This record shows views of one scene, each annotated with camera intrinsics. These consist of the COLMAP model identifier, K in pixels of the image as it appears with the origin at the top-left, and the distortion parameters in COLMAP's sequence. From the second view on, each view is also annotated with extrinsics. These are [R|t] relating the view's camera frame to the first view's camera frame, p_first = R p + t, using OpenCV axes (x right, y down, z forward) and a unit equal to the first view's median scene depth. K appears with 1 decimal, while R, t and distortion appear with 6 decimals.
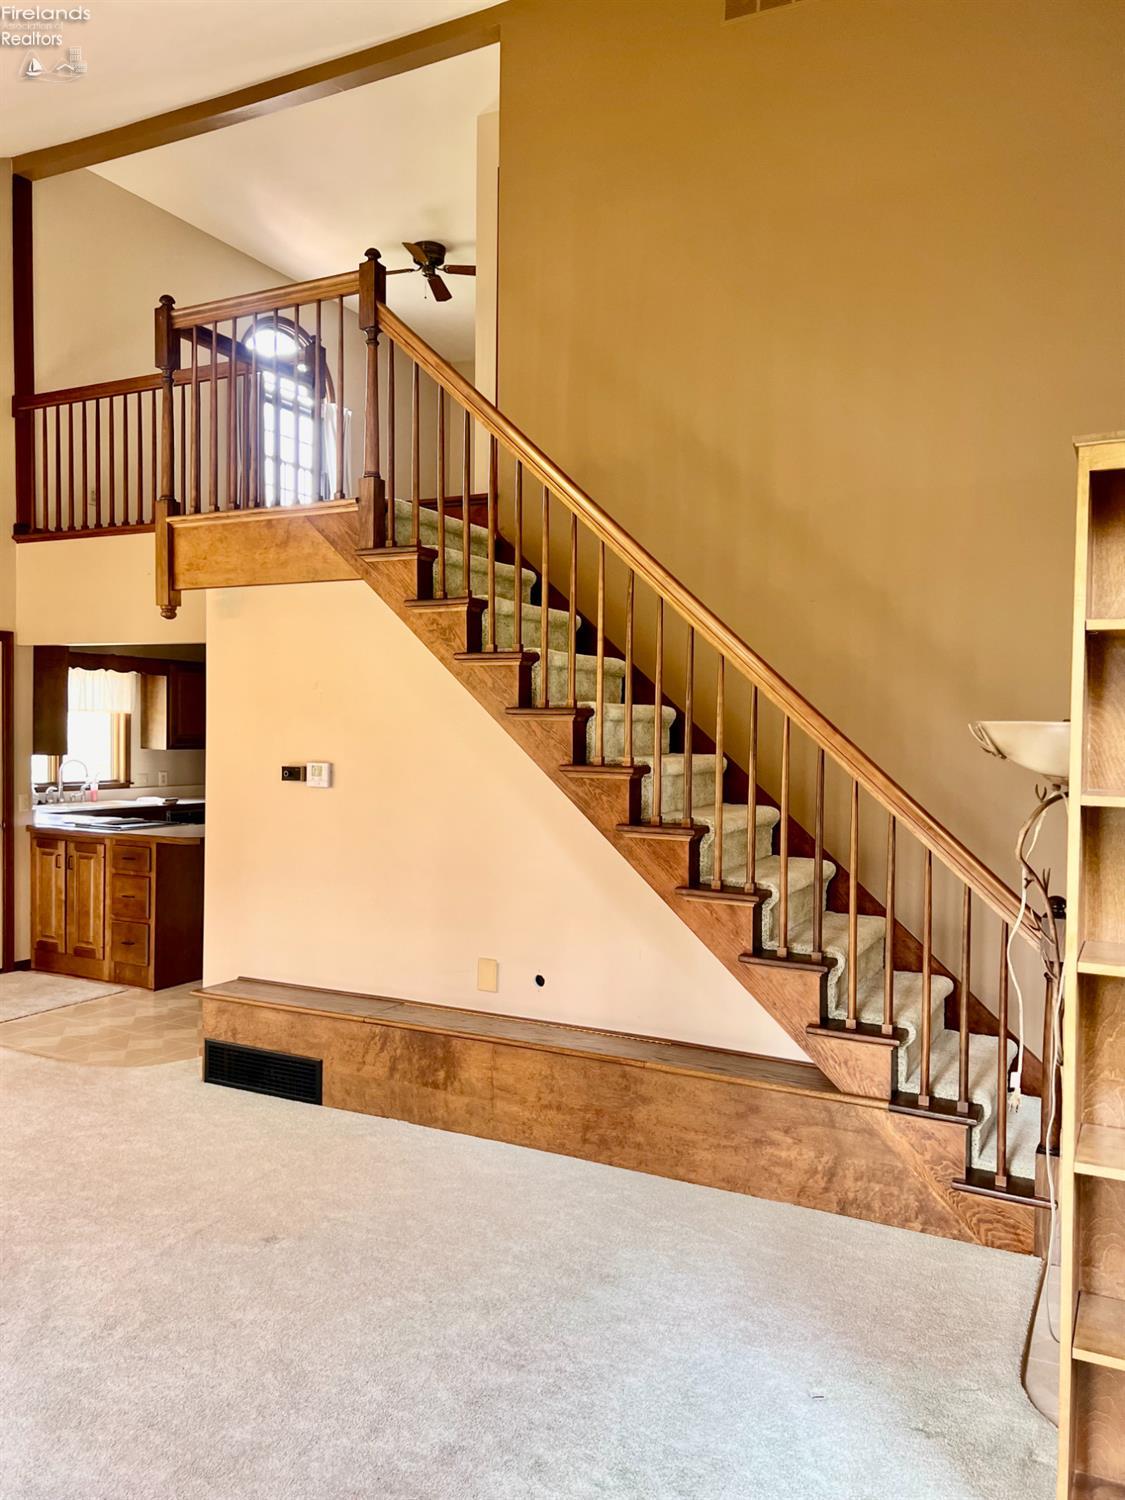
lens RADIAL K [[1142.4, 0, 562.5], [0, 1142.4, 750.0], [0, 0, 1]] dist [0.065435, -0.076970]
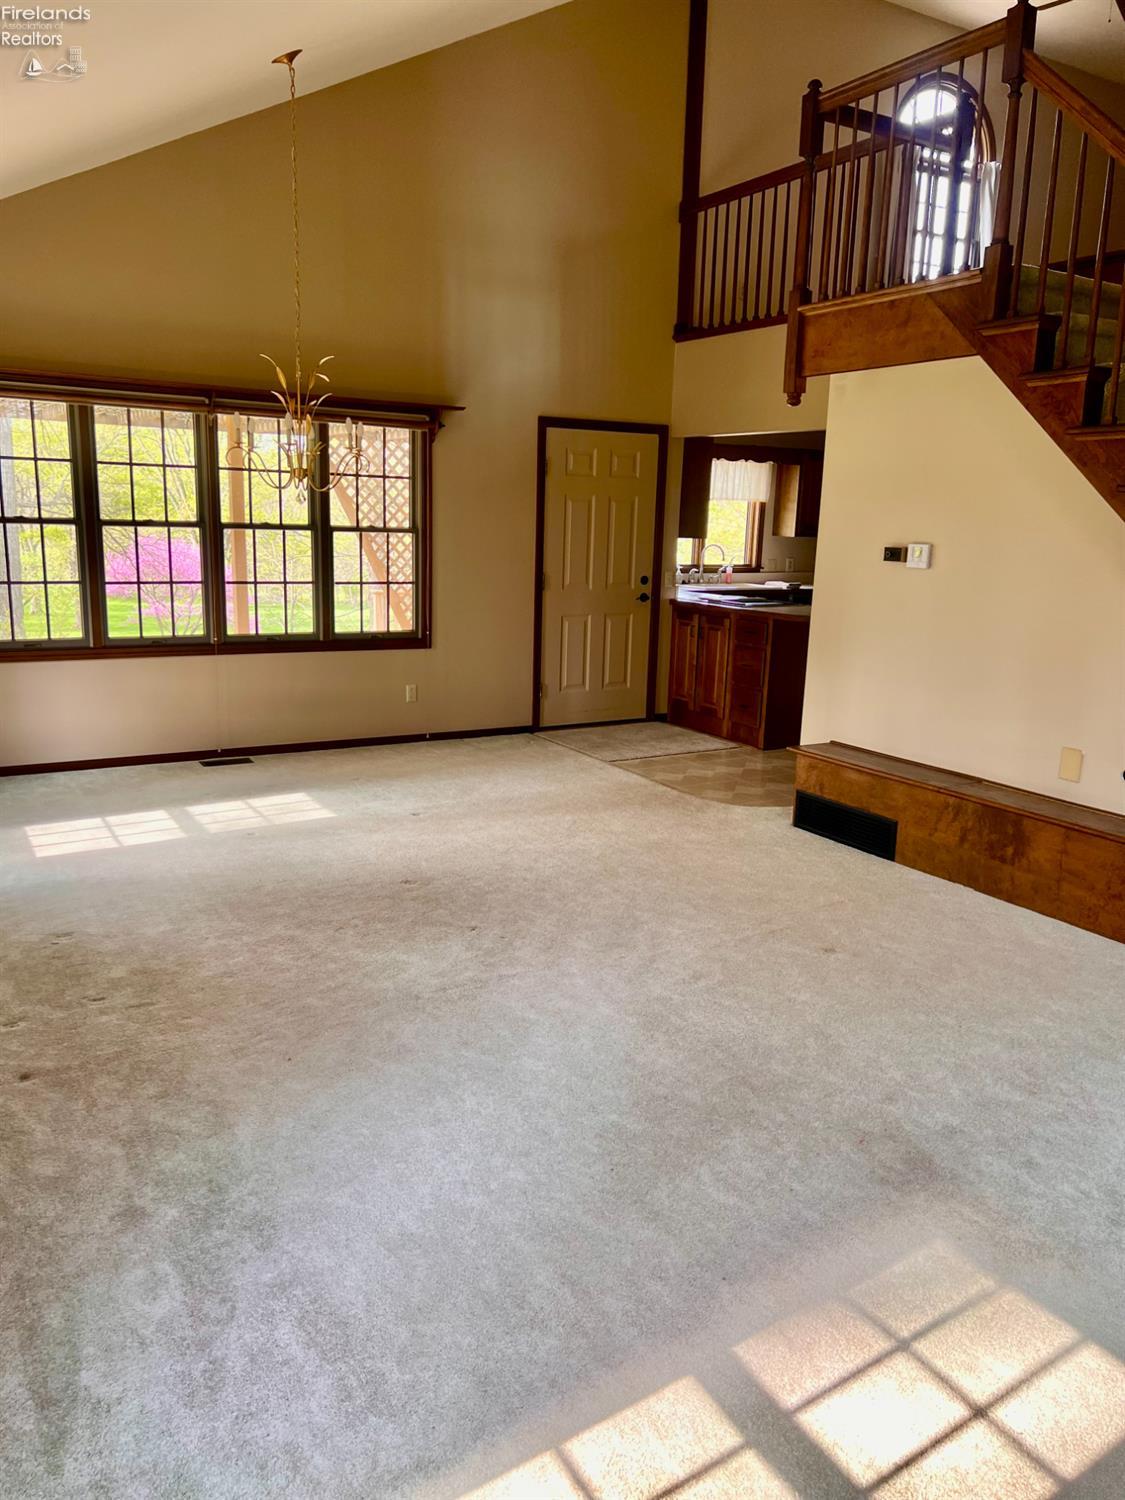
lens RADIAL K [[1134.6, 0, 502.7], [0, 1134.6, 780.7], [0, 0, 1]] dist [0.001502, -0.038423]
pose [[0.828974, 0.130768, -0.543785, 0.059699], [-0.019001, 0.978306, 0.206294, 0.016611], [0.558964, -0.160680, 0.813474, -0.076809]]
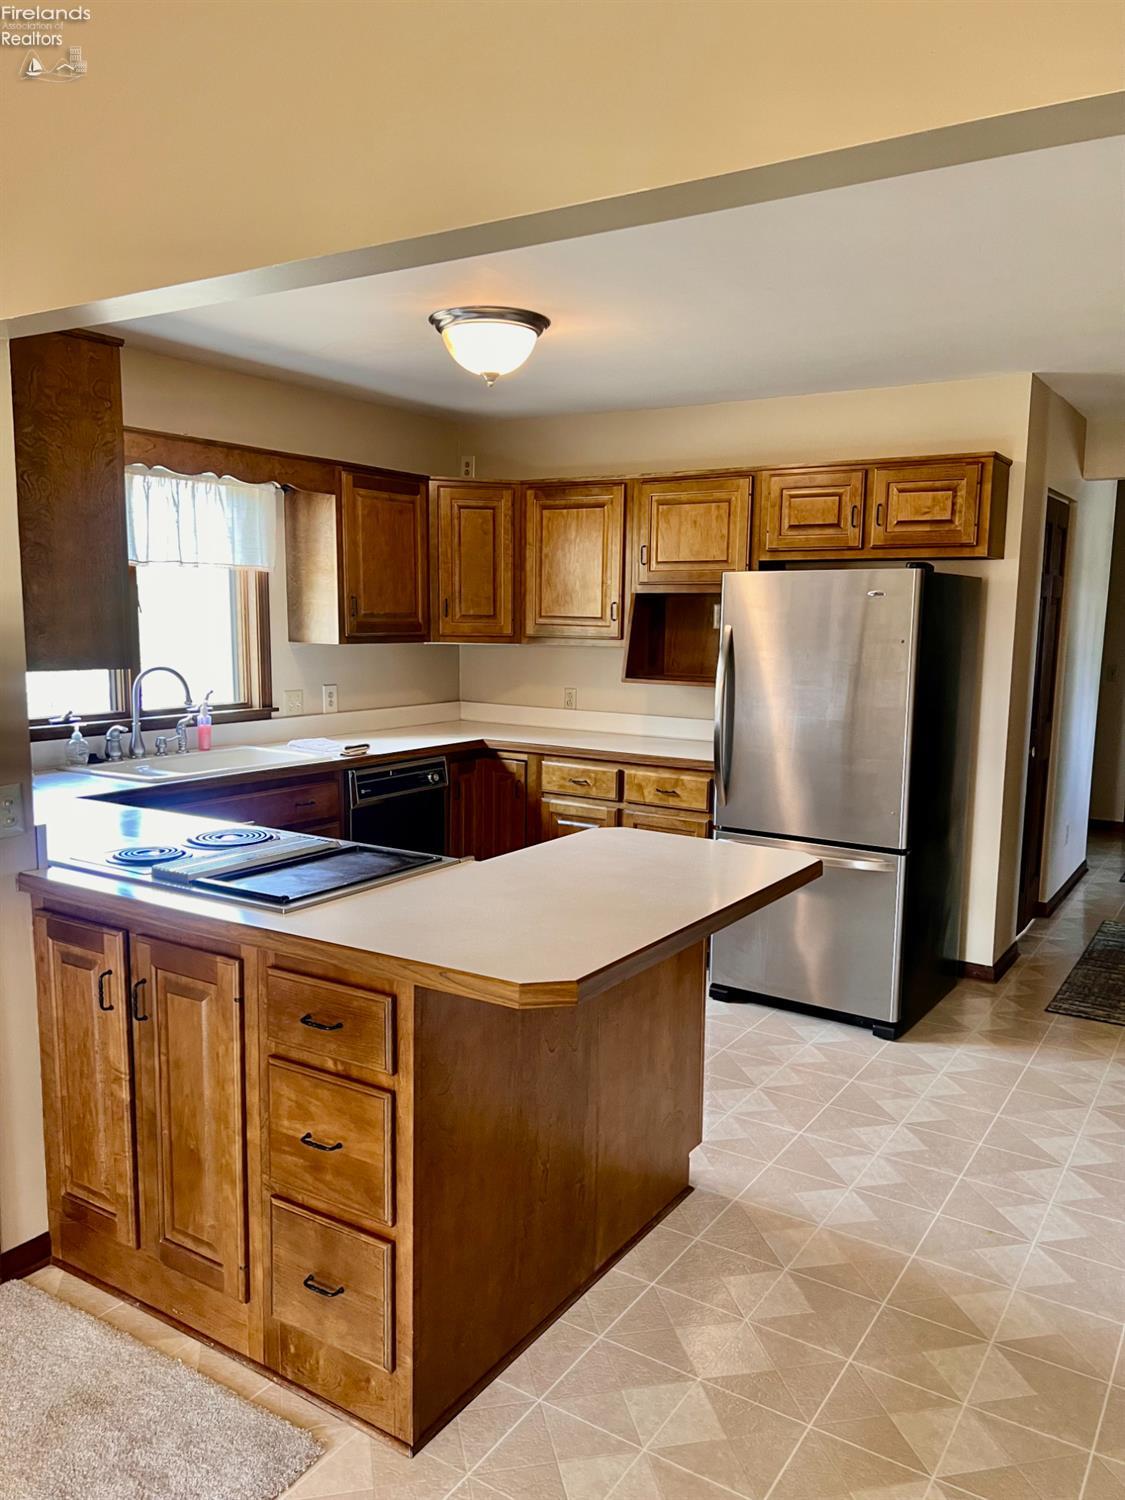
lens RADIAL K [[1142.4, 0, 562.5], [0, 1142.4, 750.0], [0, 0, 1]] dist [0.065435, -0.076970]
pose [[0.996398, 0.009270, -0.084291, -0.382014], [-0.000725, 0.994902, 0.100842, -0.008905], [0.084796, -0.100418, 0.991325, 0.944452]]
